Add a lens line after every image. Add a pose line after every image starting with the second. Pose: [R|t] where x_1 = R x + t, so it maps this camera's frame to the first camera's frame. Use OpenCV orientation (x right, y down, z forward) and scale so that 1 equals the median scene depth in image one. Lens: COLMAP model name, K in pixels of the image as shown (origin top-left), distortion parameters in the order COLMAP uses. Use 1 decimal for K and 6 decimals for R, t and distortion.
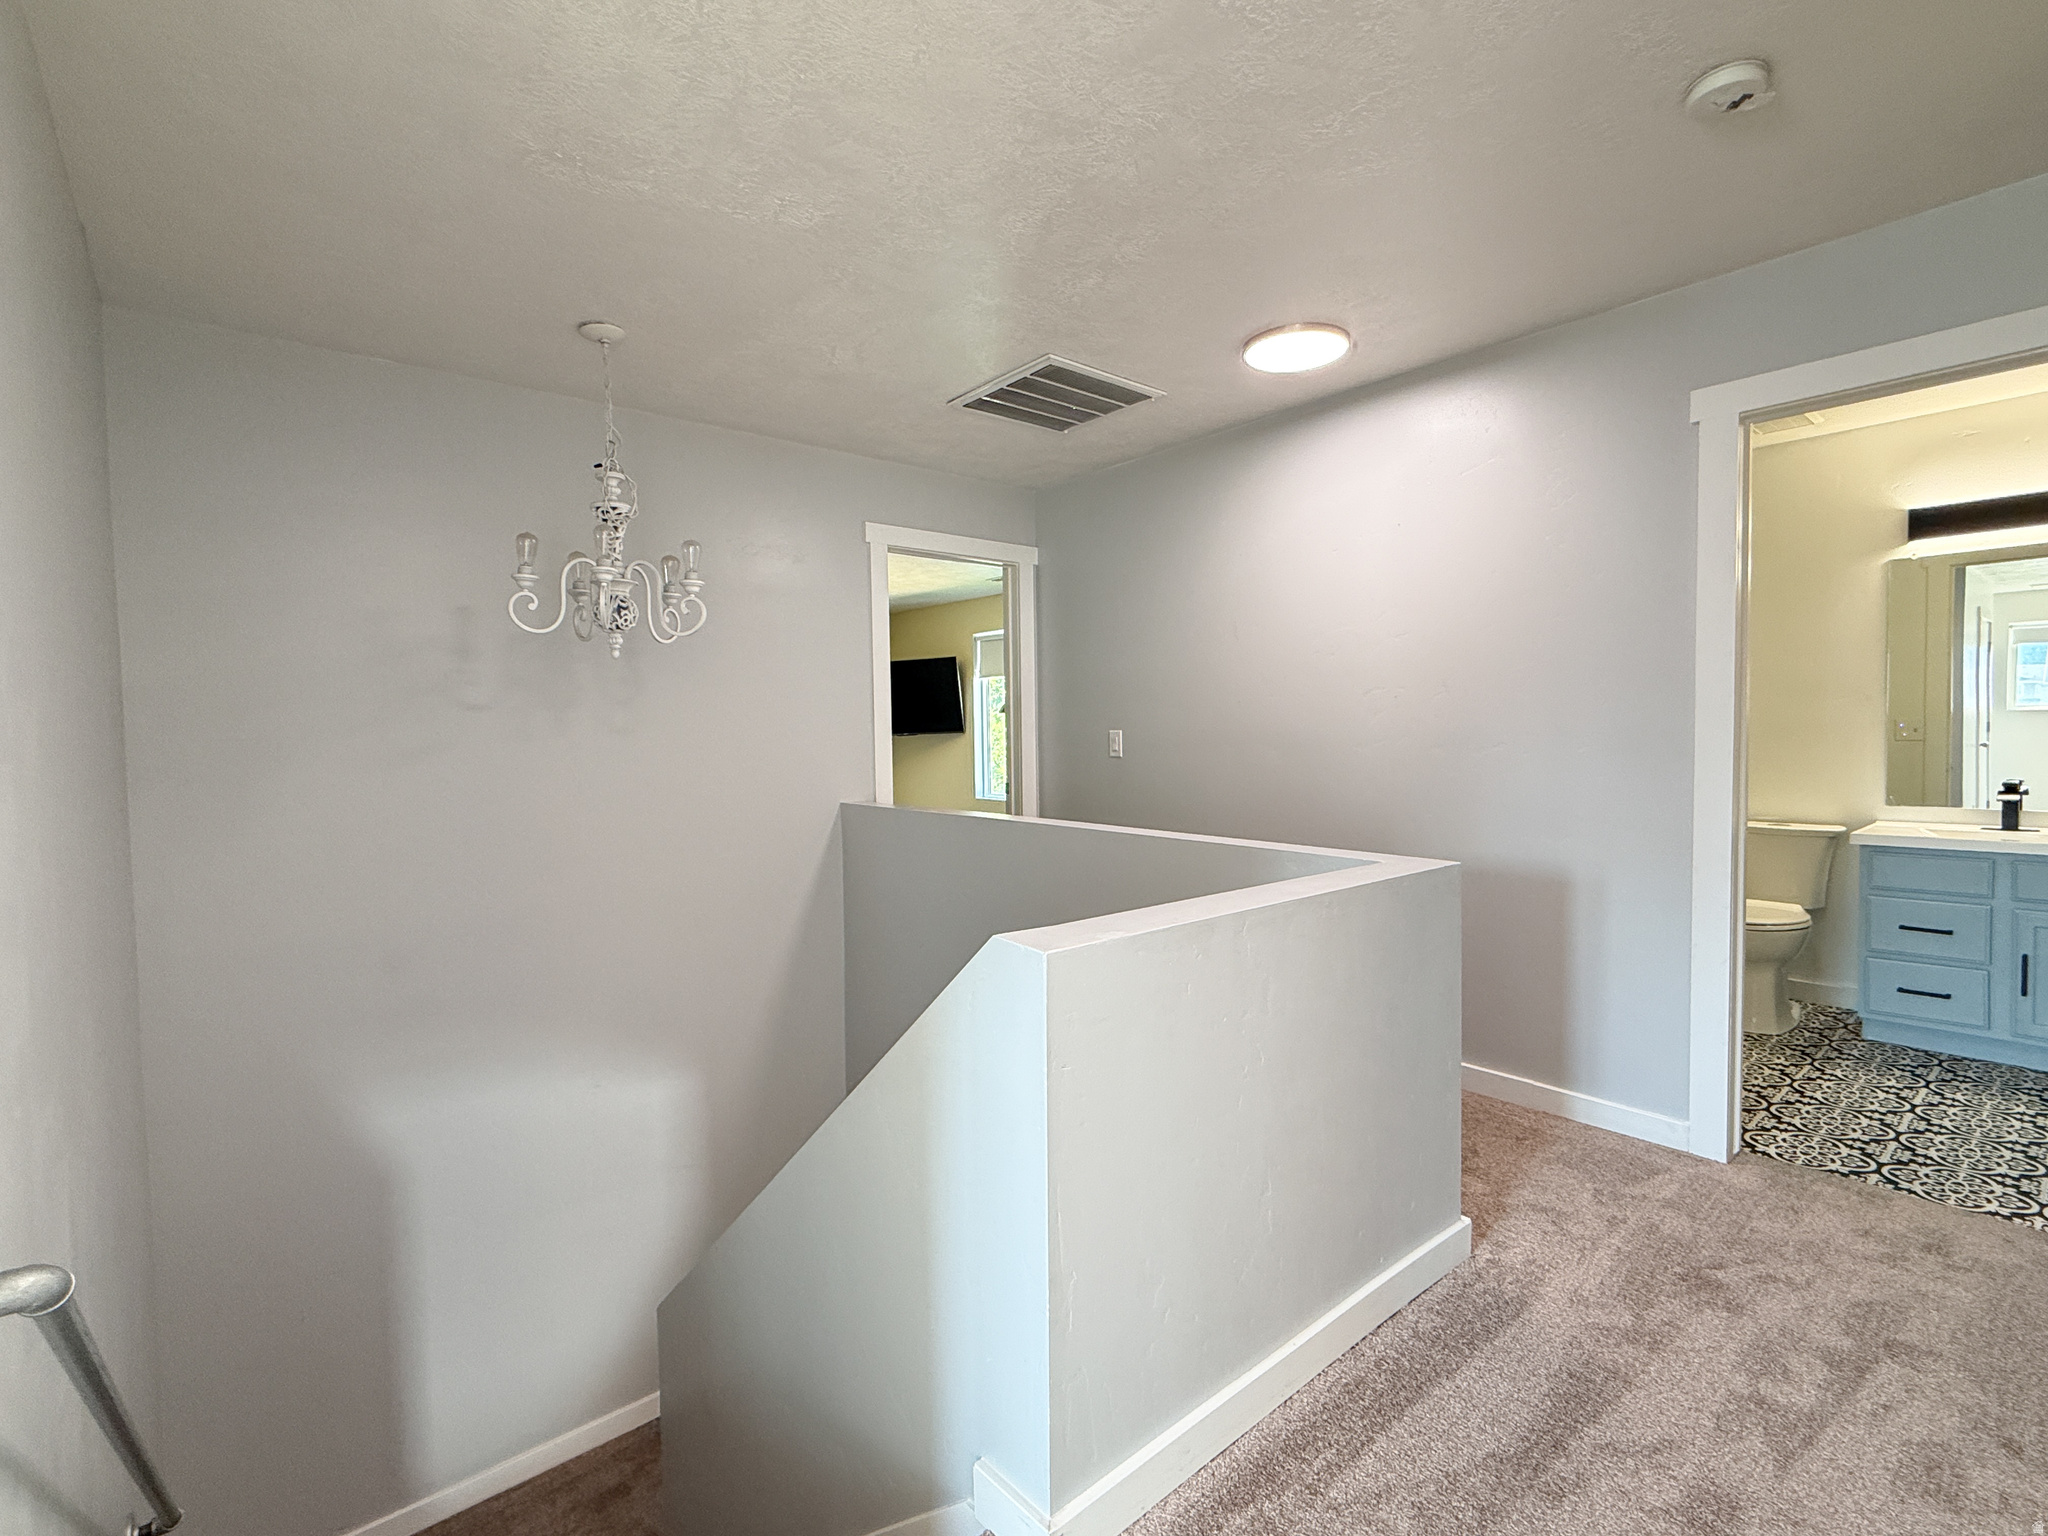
lens RADIAL K [[954.0, 0, 1024.0], [0, 954.0, 768.0], [0, 0, 1]] dist [0.008683, 0.000493]
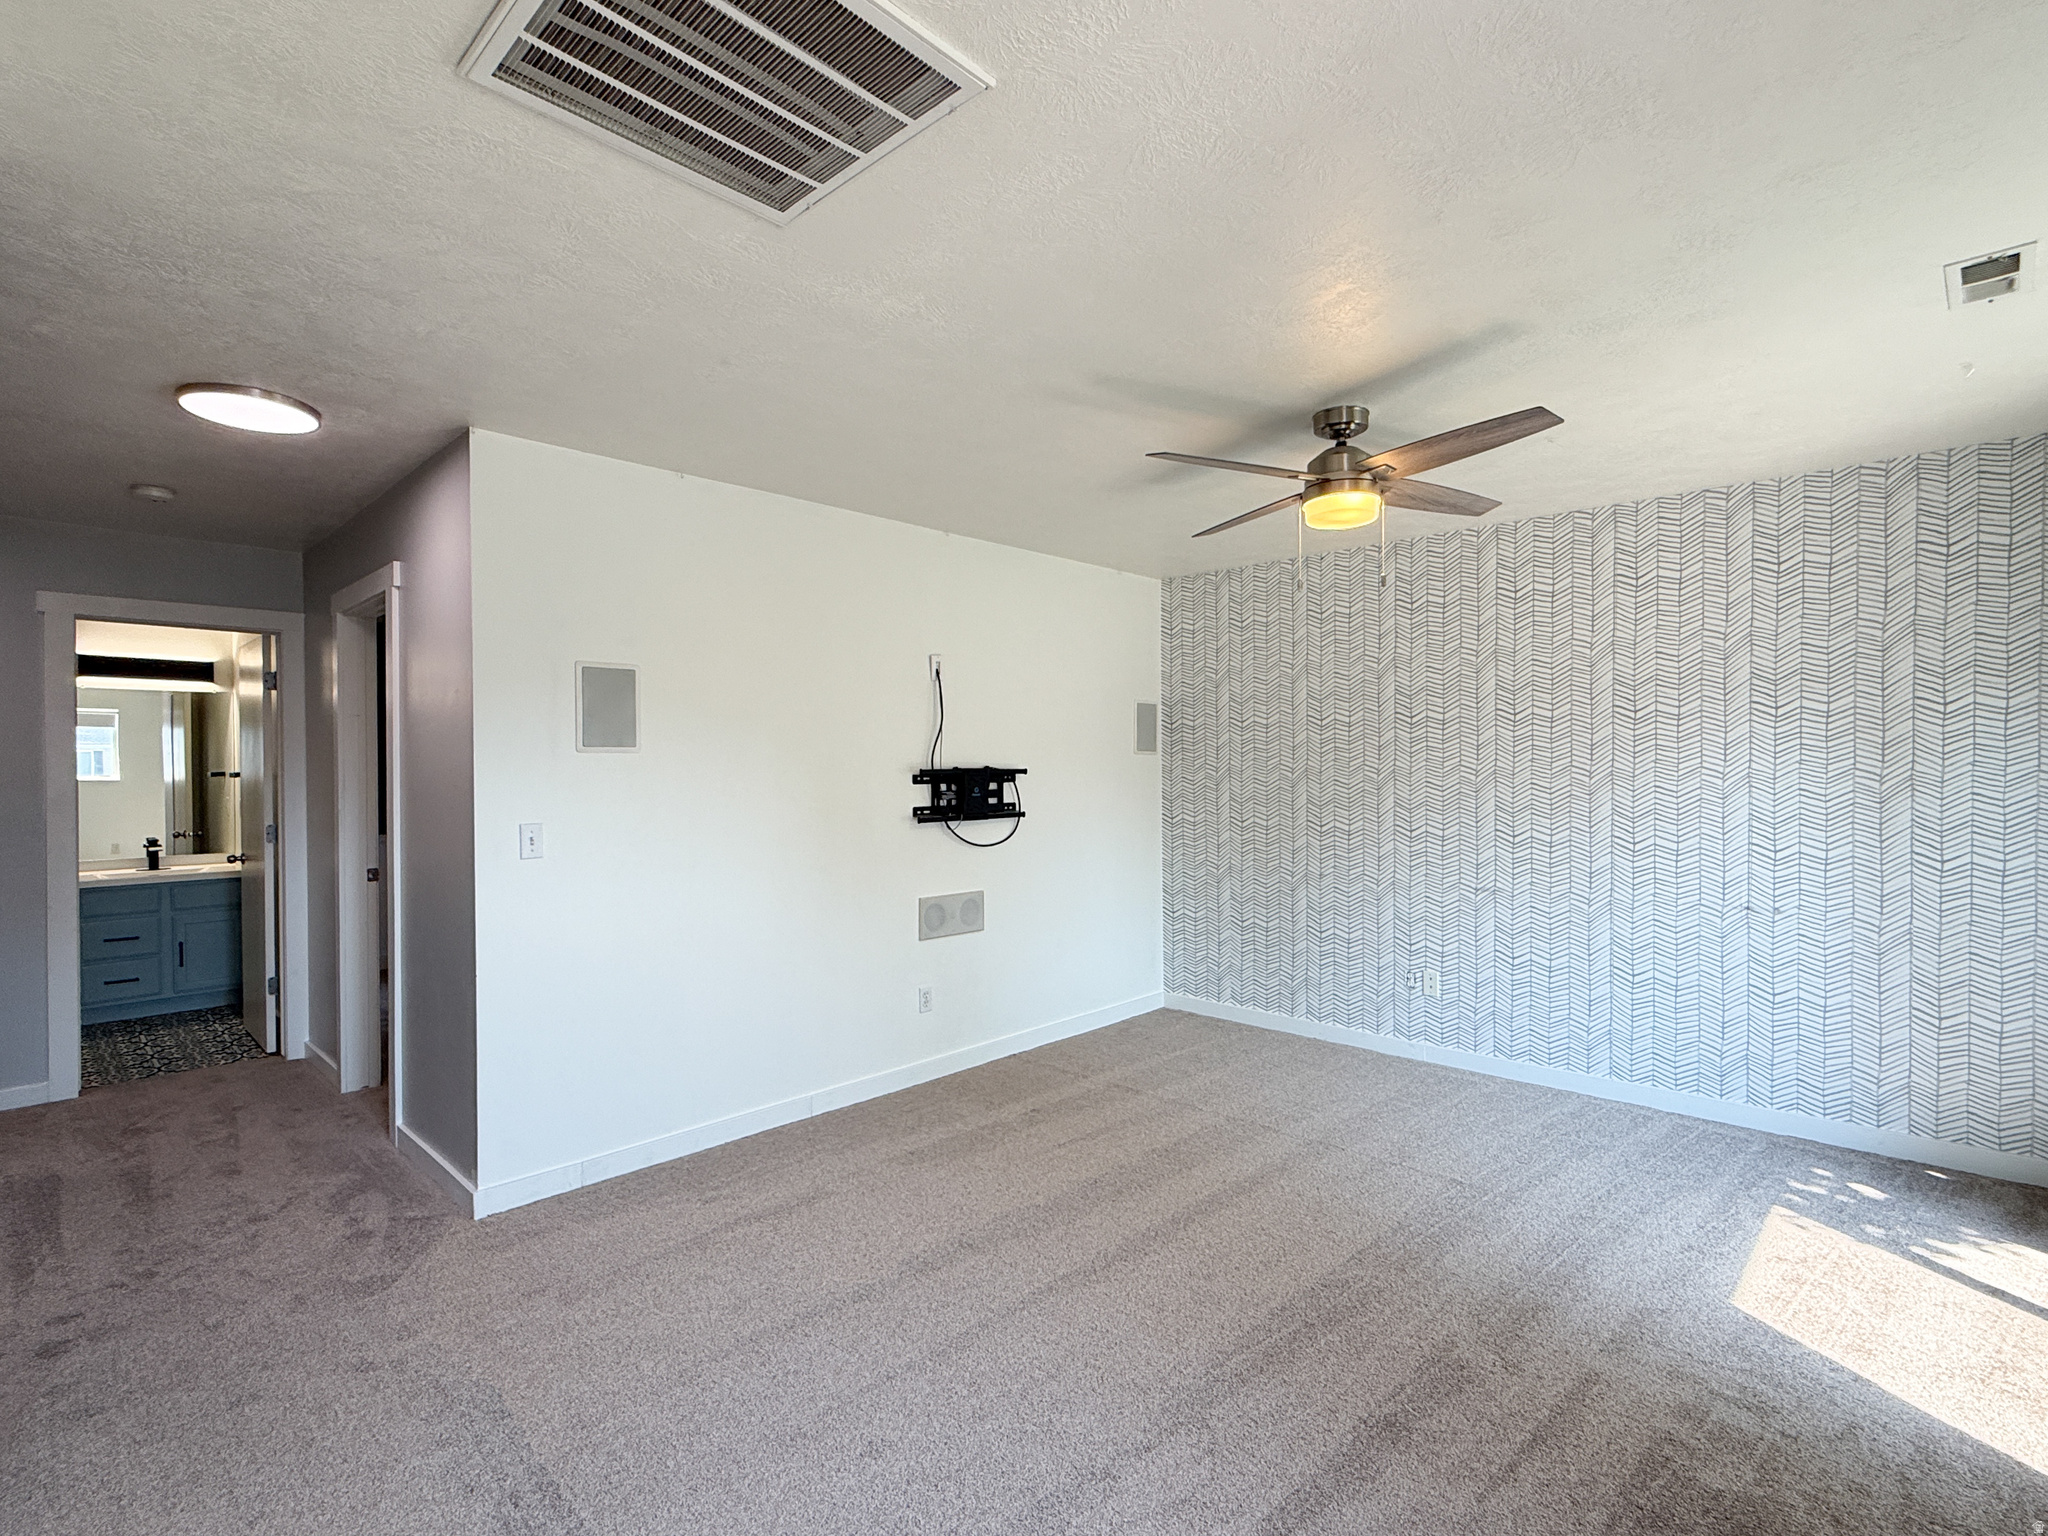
lens RADIAL K [[994.2, 0, 1073.0], [0, 994.2, 773.3], [0, 0, 1]] dist [-0.001971, -0.000567]
pose [[-0.115777, 0.005341, 0.993261, -0.758893], [0.042430, 0.999099, -0.000427, -0.027797], [-0.992369, 0.042095, -0.115899, -0.307416]]
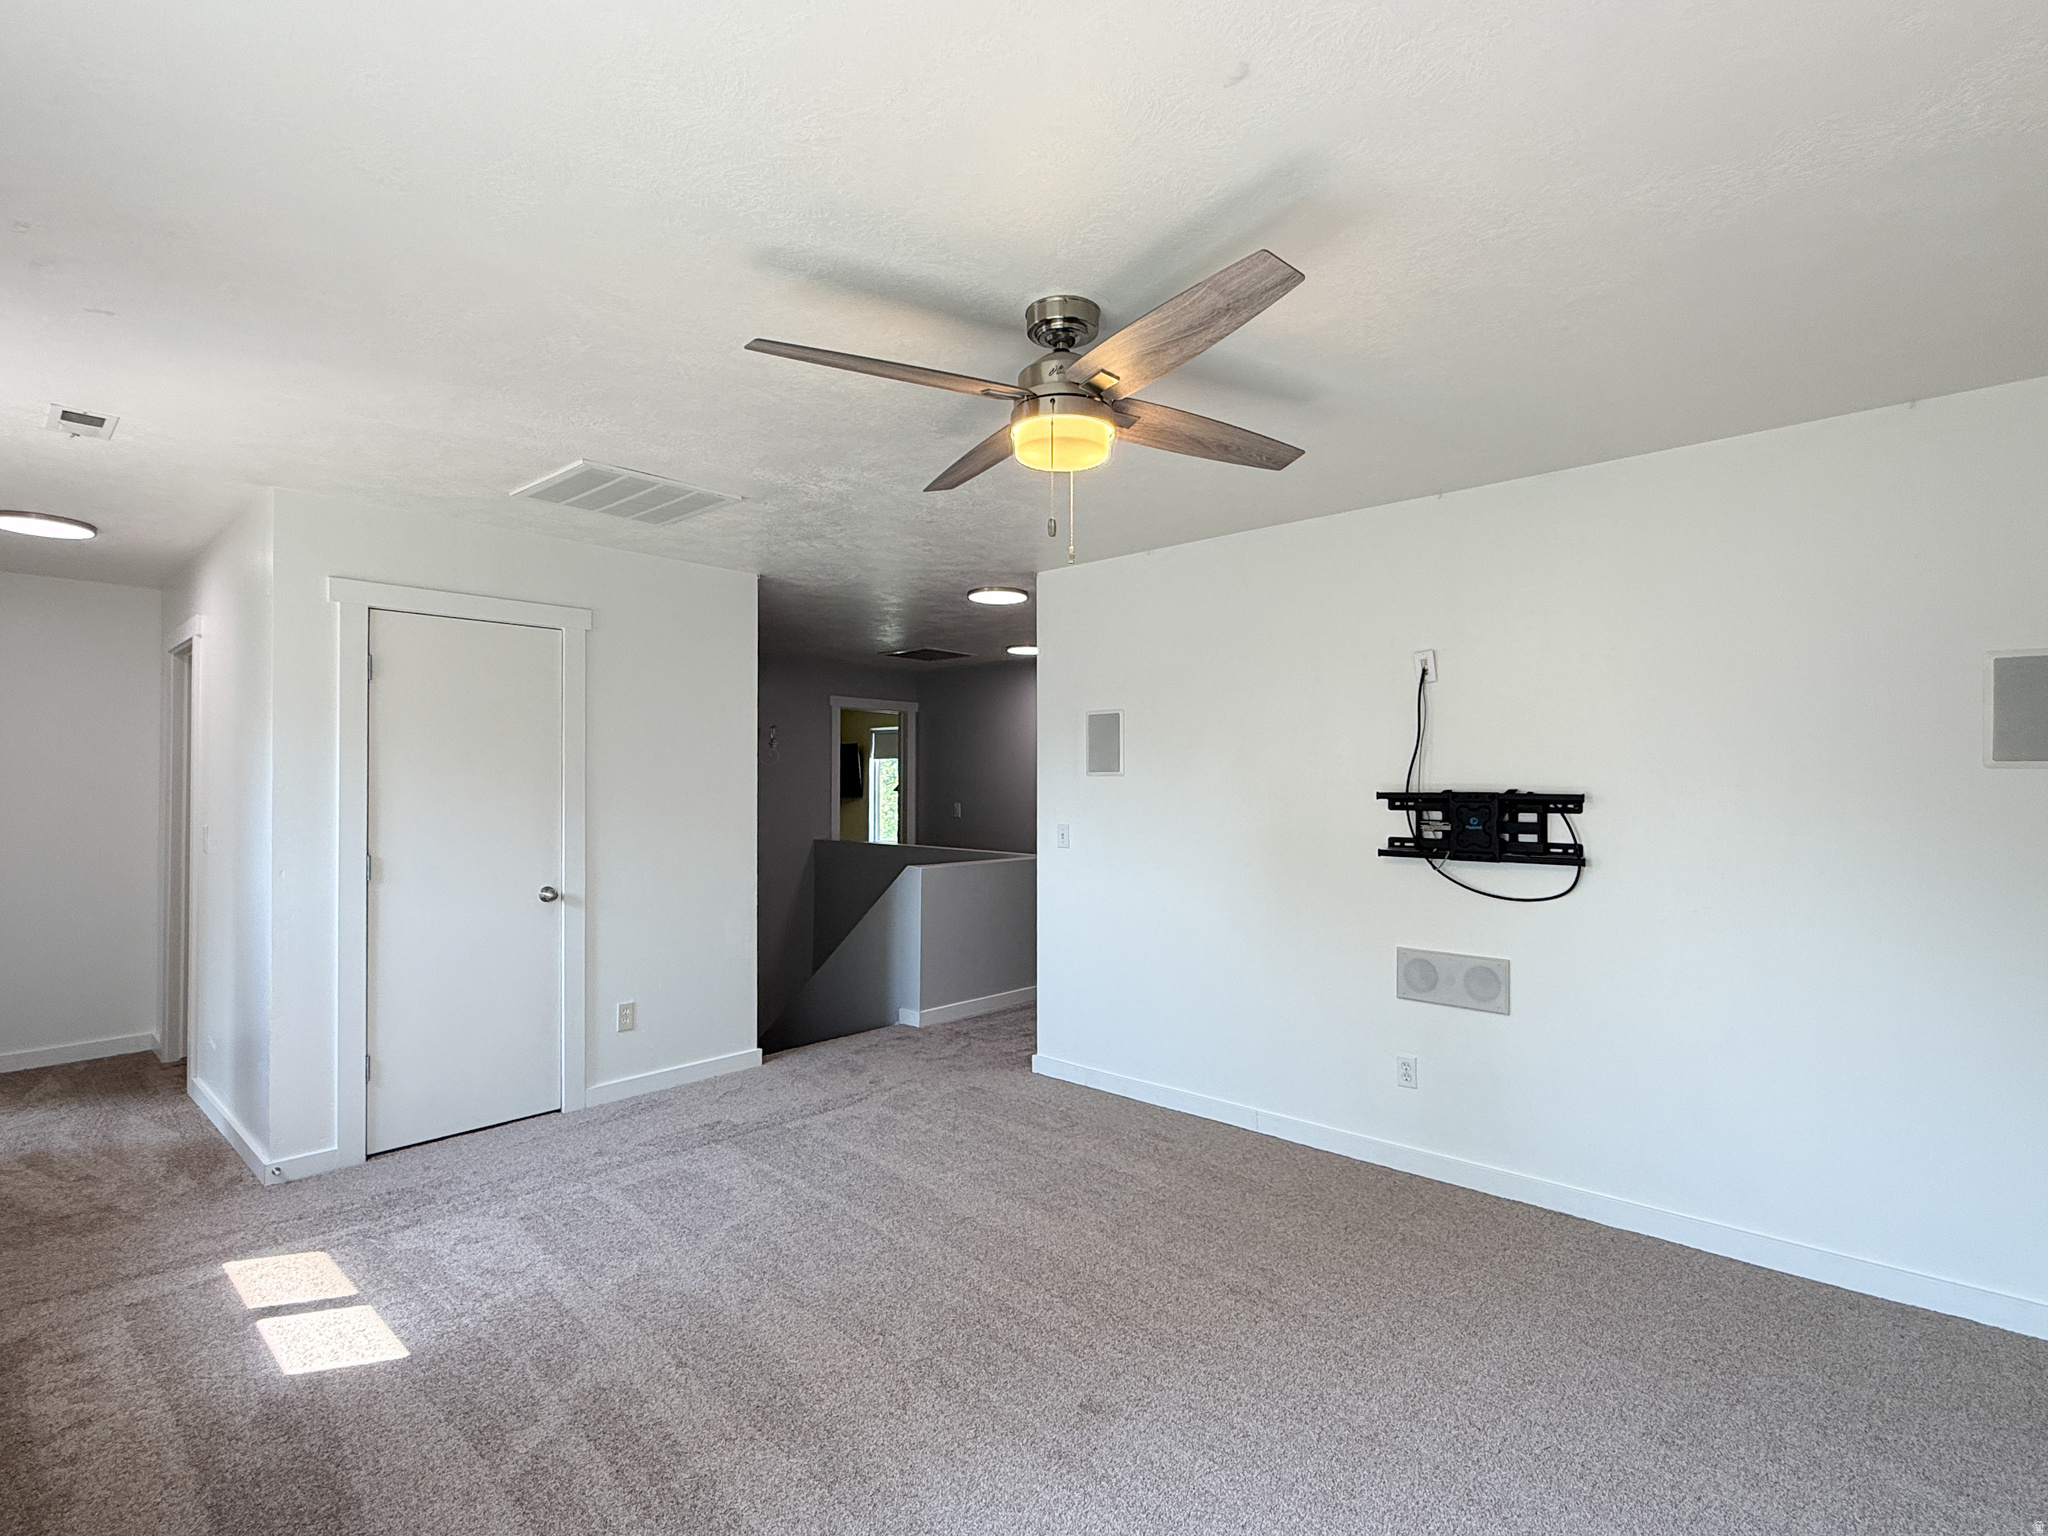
lens RADIAL K [[966.1, 0, 1017.5], [0, 966.1, 771.7], [0, 0, 1]] dist [-0.001441, -0.000541]
pose [[0.993138, 0.017645, 0.115608, -0.011937], [-0.011705, 0.998586, -0.051861, -0.005927], [-0.116360, 0.050152, 0.991940, -1.221733]]
